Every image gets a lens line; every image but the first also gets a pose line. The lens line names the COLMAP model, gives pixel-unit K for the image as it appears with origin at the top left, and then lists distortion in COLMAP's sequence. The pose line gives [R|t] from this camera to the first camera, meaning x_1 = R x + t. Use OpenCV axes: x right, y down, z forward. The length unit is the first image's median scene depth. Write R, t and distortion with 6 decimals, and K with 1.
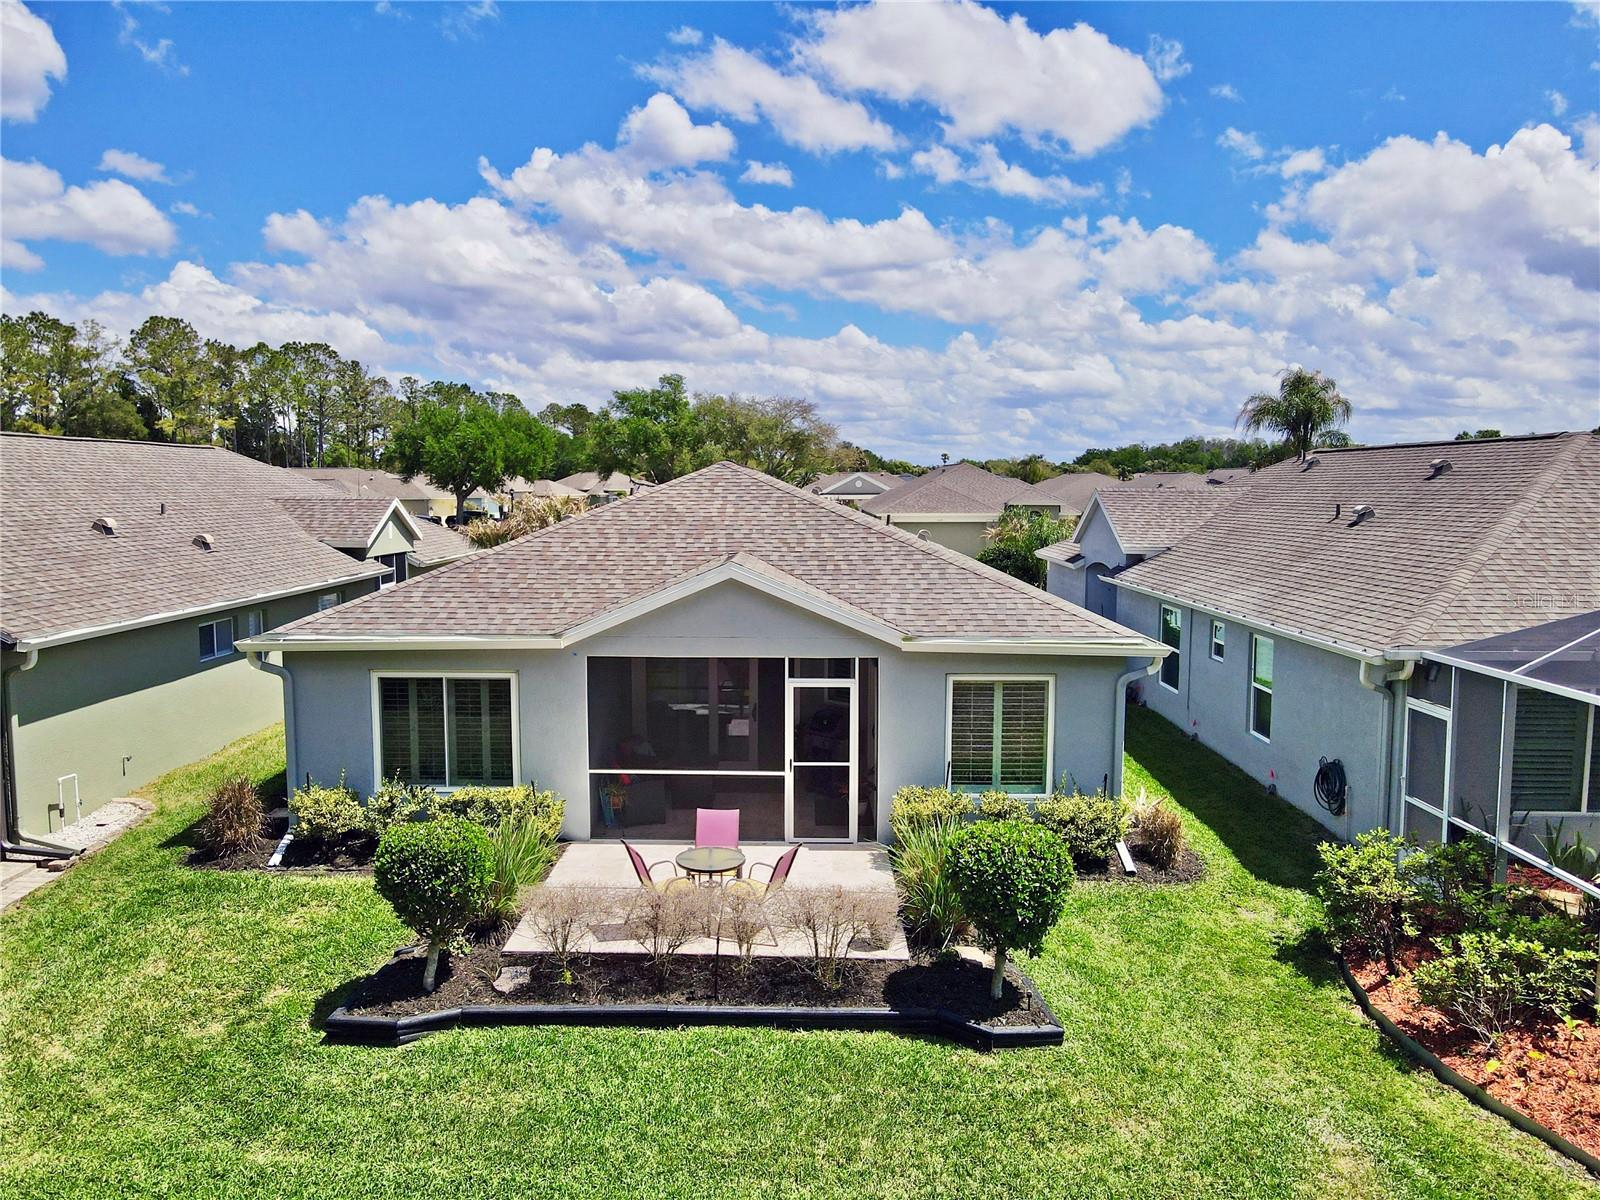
lens RADIAL K [[1095.4, 0, 800.0], [0, 1095.4, 600.0], [0, 0, 1]] dist [-0.004963, -0.000167]
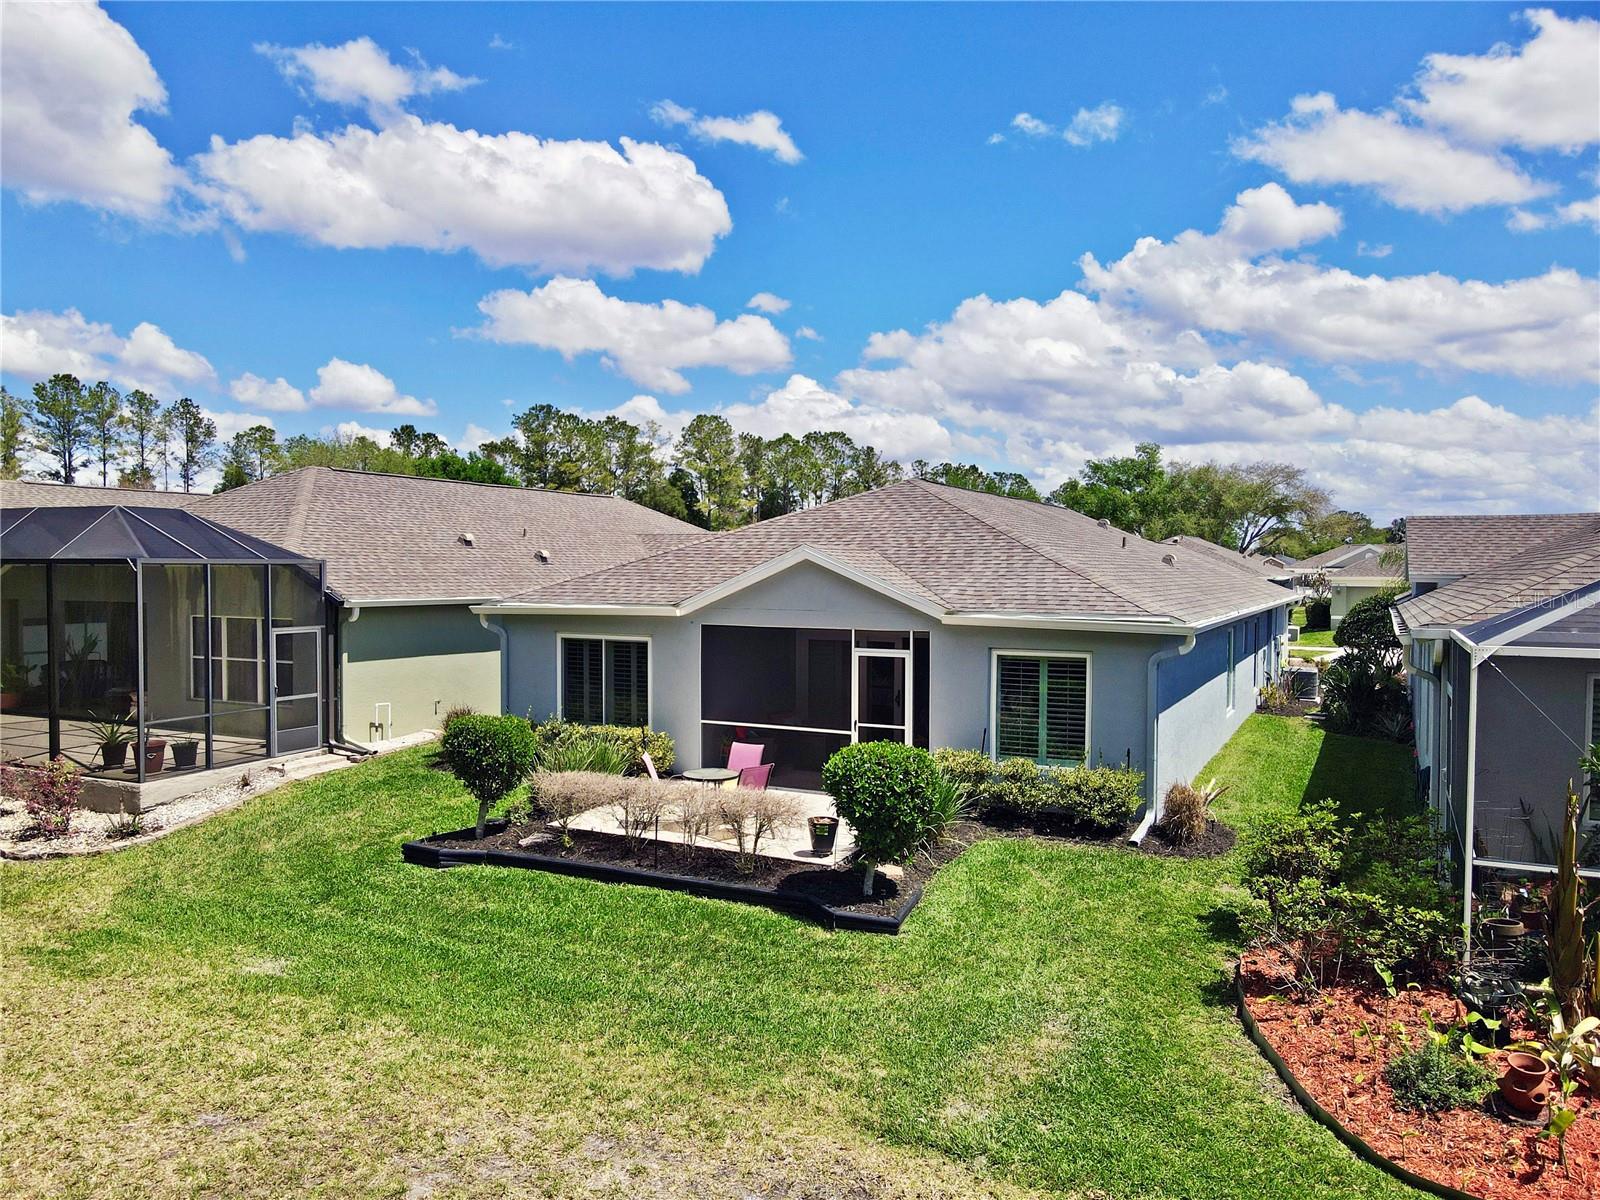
lens RADIAL K [[1126.7, 0, 866.5], [0, 1126.7, 601.8], [0, 0, 1]] dist [-0.106126, 0.224028]
pose [[0.913153, 0.009915, -0.407497, 0.473685], [-0.040856, 0.996896, -0.067298, 0.101759], [0.405565, 0.078102, 0.910723, -0.057238]]
